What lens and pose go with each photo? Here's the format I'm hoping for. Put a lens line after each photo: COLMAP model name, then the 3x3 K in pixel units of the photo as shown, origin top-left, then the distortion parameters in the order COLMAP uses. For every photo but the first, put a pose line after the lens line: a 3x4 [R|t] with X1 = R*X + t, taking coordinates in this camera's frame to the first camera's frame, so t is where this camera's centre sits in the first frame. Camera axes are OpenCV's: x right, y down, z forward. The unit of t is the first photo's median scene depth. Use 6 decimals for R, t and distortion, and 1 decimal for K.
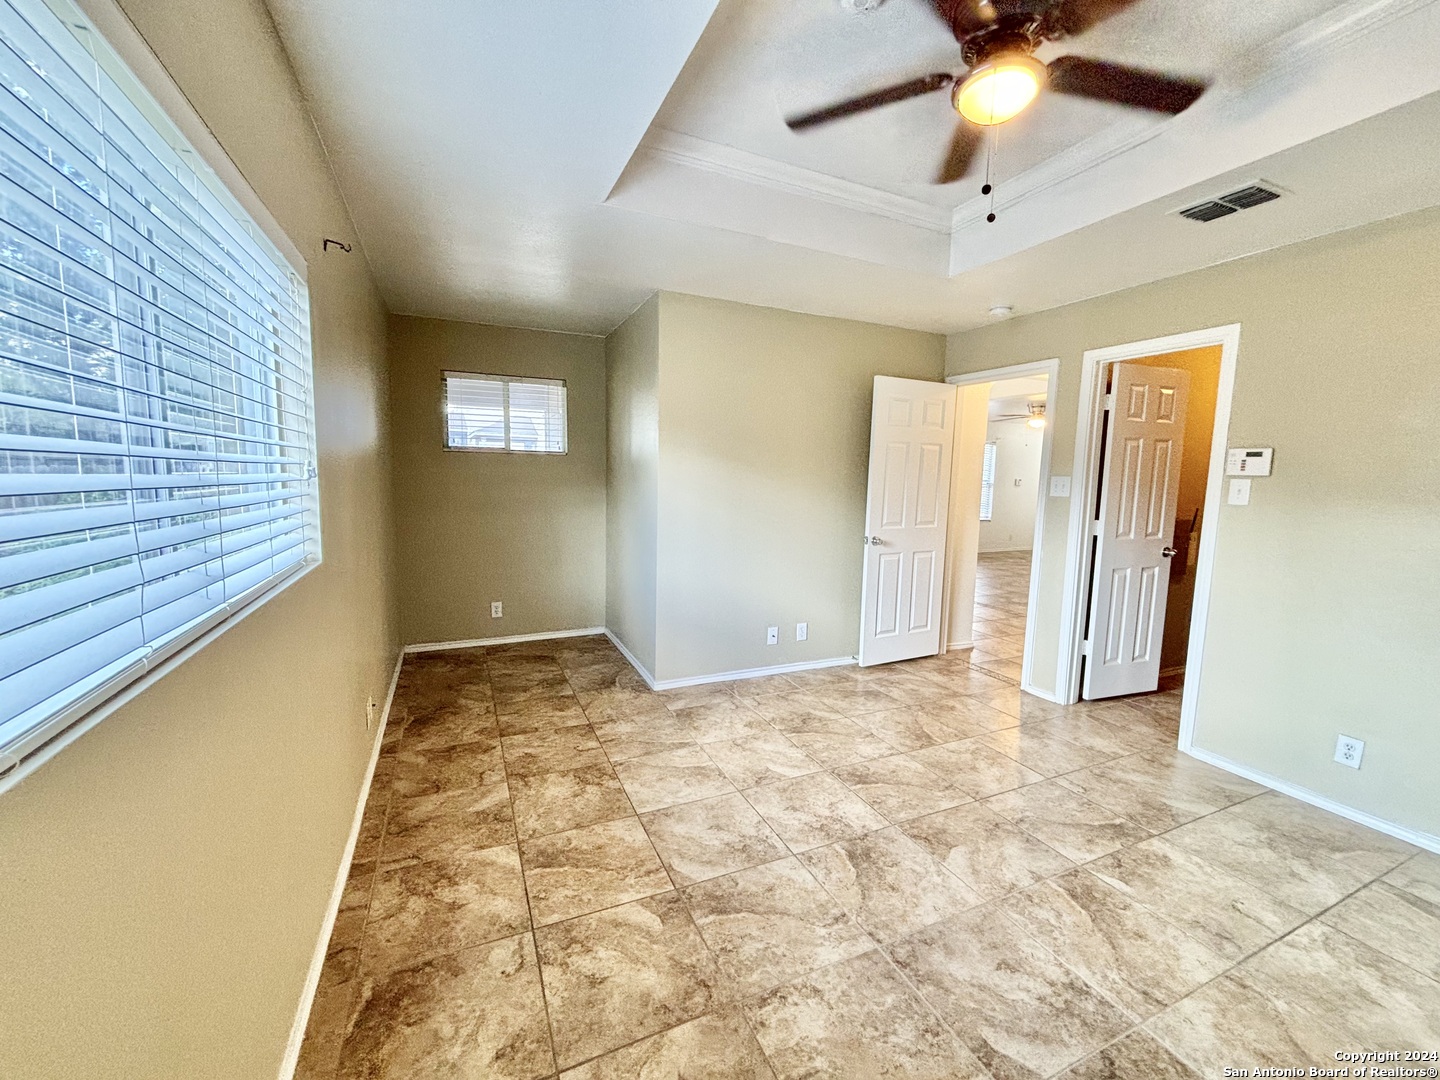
lens RADIAL K [[579.2, 0, 720.0], [0, 579.2, 540.0], [0, 0, 1]] dist [0.021283, -0.000241]
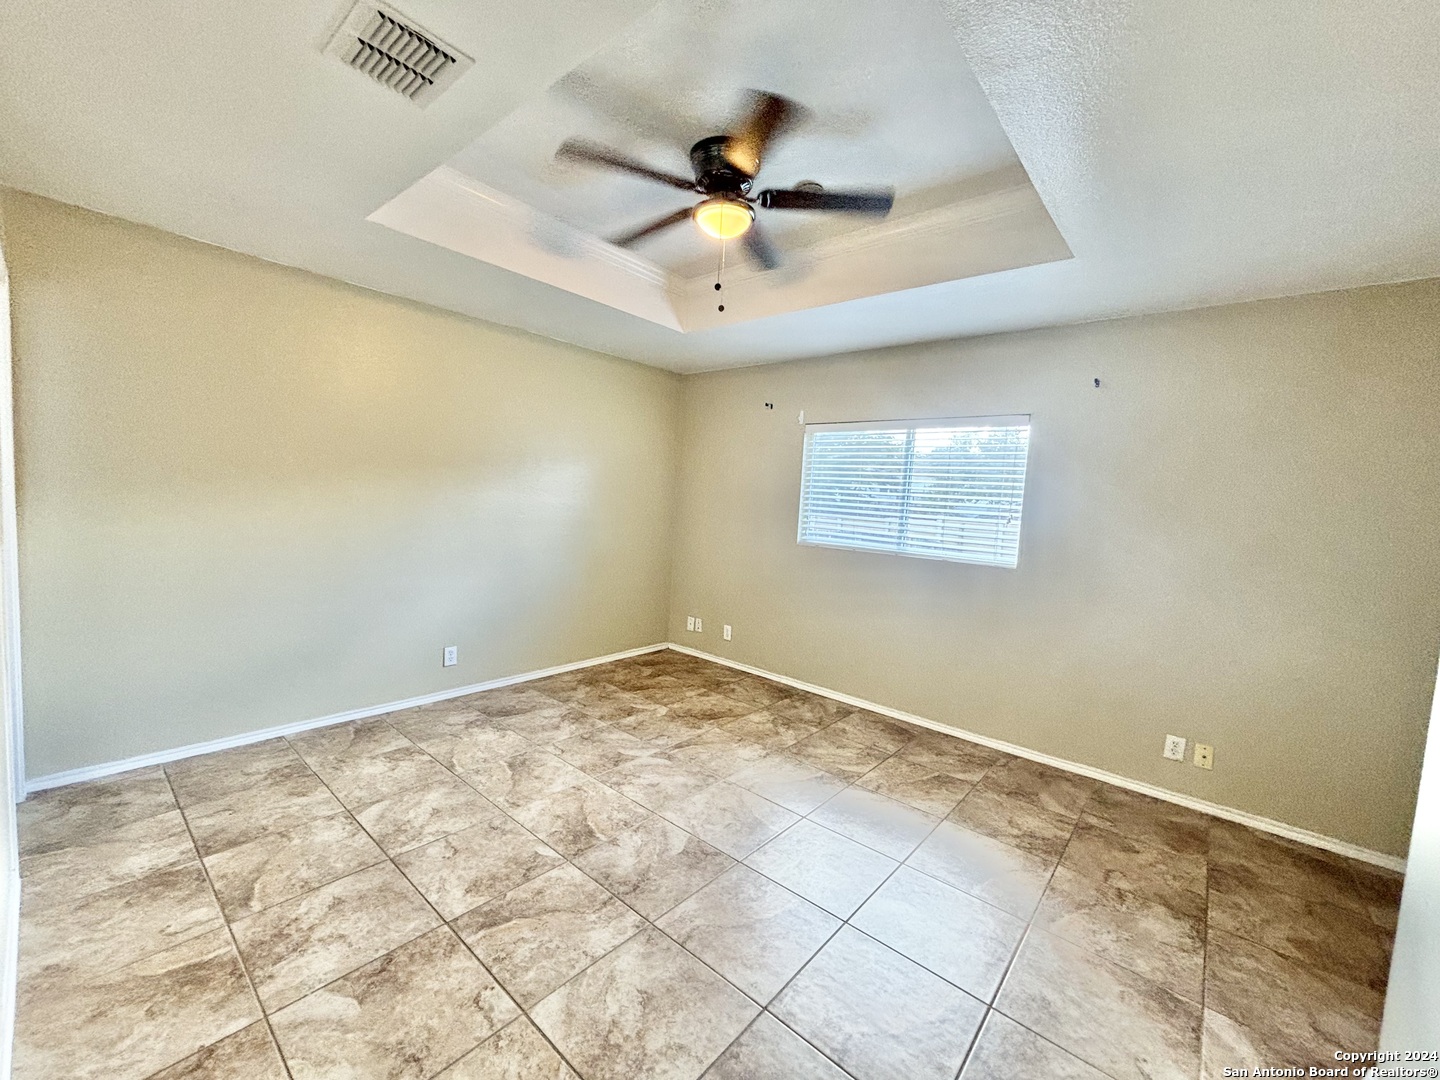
lens RADIAL K [[579.2, 0, 720.0], [0, 579.2, 540.0], [0, 0, 1]] dist [0.021283, -0.000241]
pose [[-0.901693, -0.046182, -0.429904, 0.846703], [-0.131271, 0.976588, 0.170423, -0.210227], [0.411969, 0.210103, -0.886645, 1.916795]]
